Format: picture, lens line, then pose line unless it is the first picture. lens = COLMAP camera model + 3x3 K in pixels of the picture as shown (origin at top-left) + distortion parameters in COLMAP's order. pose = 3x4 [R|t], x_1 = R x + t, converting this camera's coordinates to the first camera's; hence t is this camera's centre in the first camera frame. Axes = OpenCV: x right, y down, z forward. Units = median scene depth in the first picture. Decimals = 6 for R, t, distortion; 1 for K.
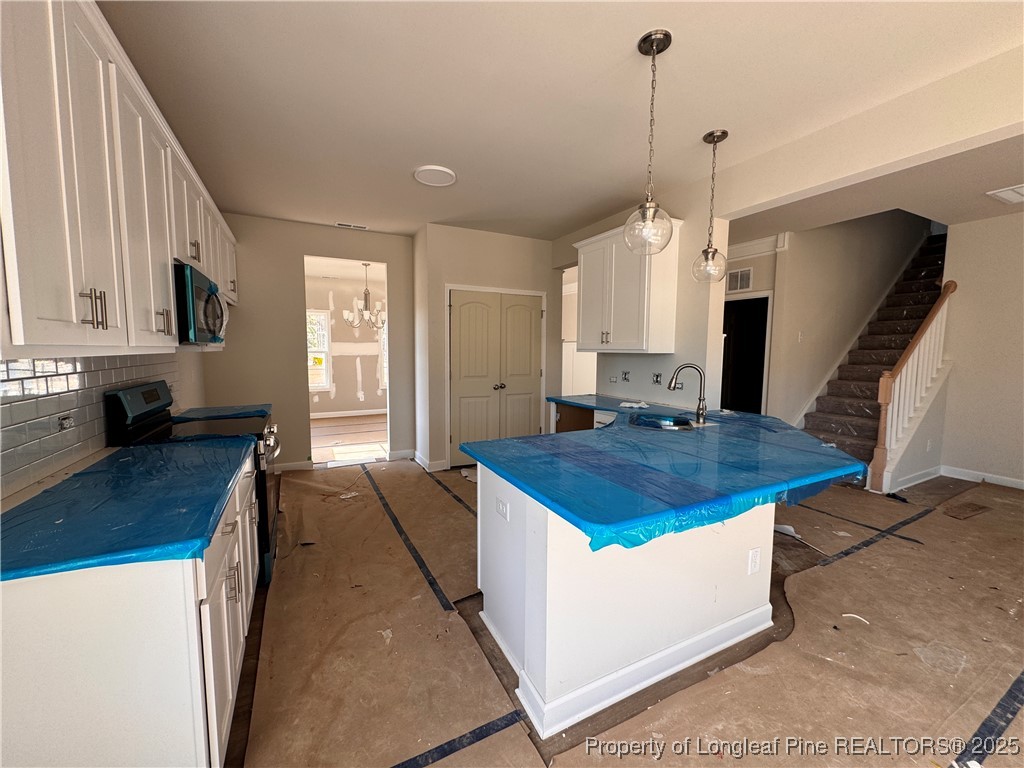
lens RADIAL K [[407.0, 0, 513.5], [0, 407.0, 381.2], [0, 0, 1]] dist [-0.000096, 0.000061]
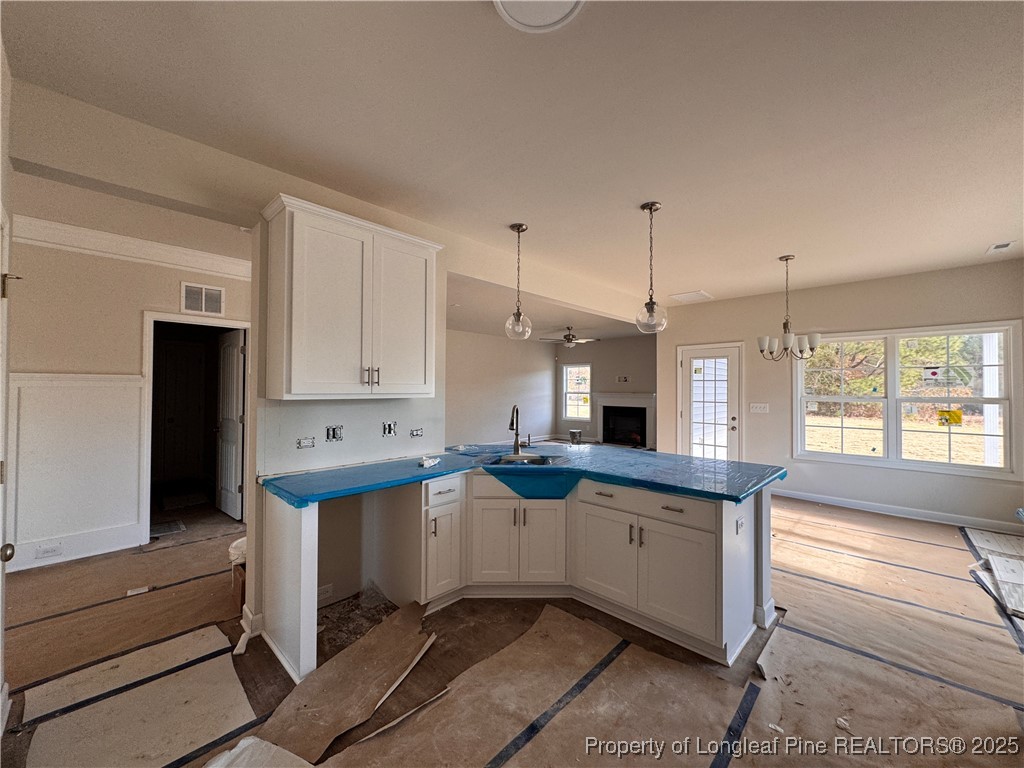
lens RADIAL K [[407.0, 0, 516.5], [0, 407.0, 387.3], [0, 0, 1]] dist [-0.000096, 0.000061]
pose [[-0.330778, -0.006026, 0.943689, -0.462813], [0.067319, 0.997281, 0.029964, -0.087585], [-0.941305, 0.073439, -0.329473, 0.921346]]
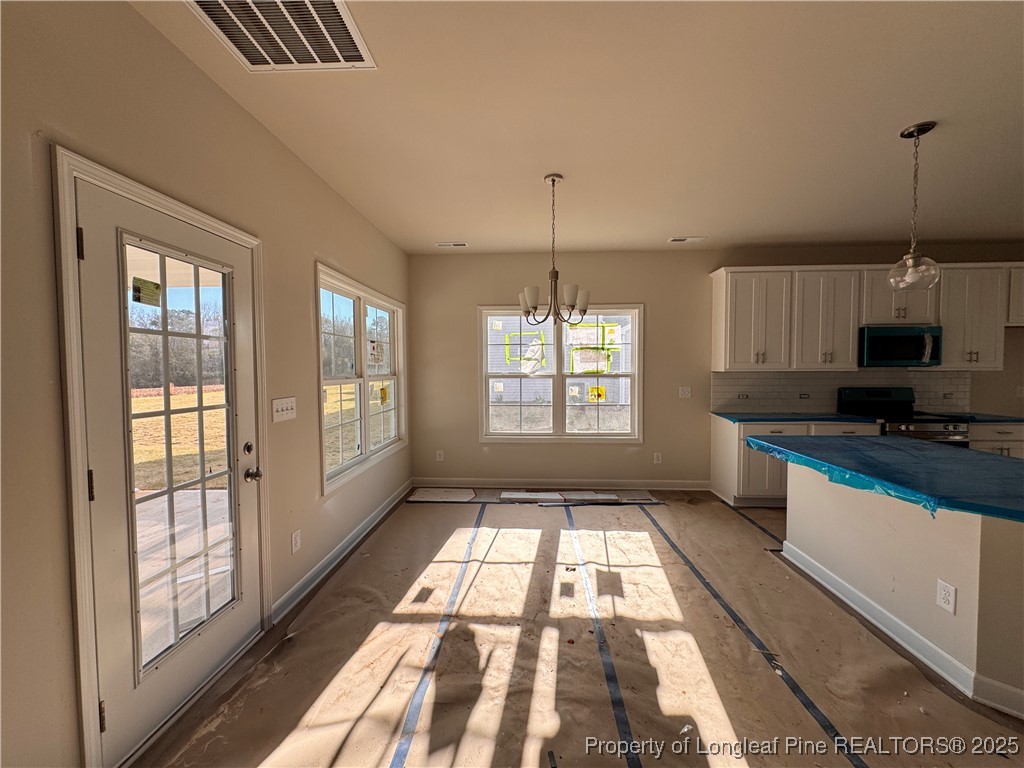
lens RADIAL K [[407.0, 0, 508.5], [0, 407.0, 382.3], [0, 0, 1]] dist [-0.000096, 0.000061]
pose [[-0.511444, 0.024939, -0.858955, 0.946278], [-0.069037, 0.995155, 0.070000, -0.021811], [0.856539, 0.095101, -0.507244, 0.252679]]
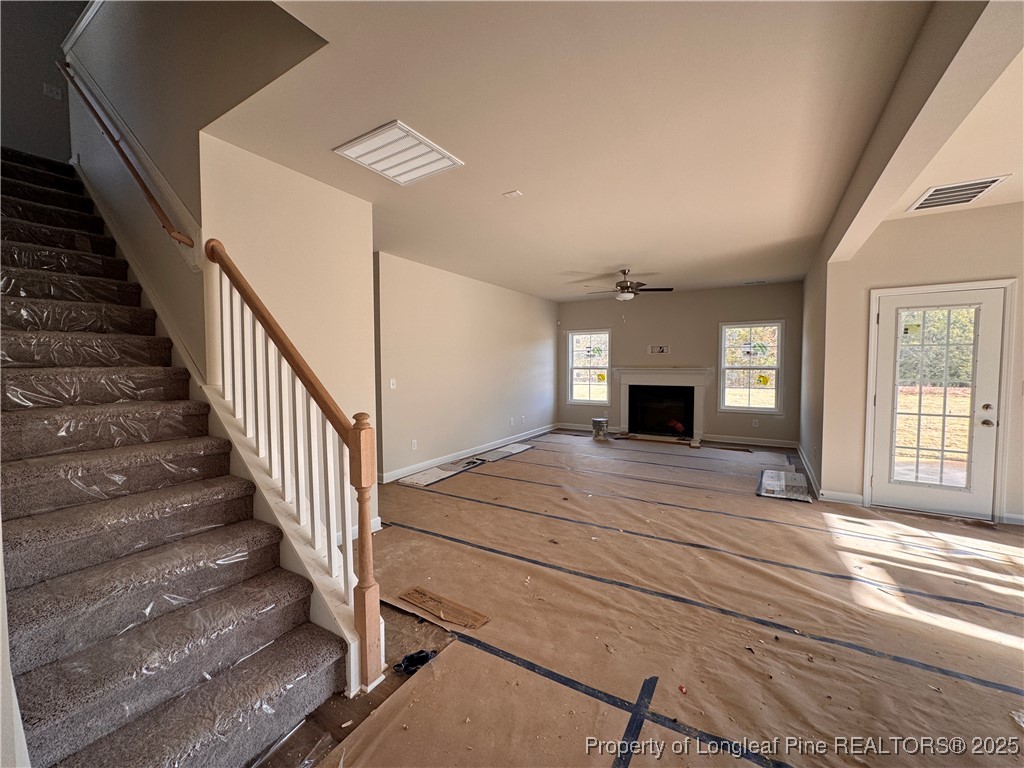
lens RADIAL K [[407.0, 0, 509.6], [0, 407.0, 381.7], [0, 0, 1]] dist [-0.000096, 0.000061]
pose [[-0.509592, -0.040636, 0.859456, 0.435283], [0.071606, 0.993416, 0.089427, -0.087399], [-0.857431, 0.107114, -0.503328, 1.050421]]
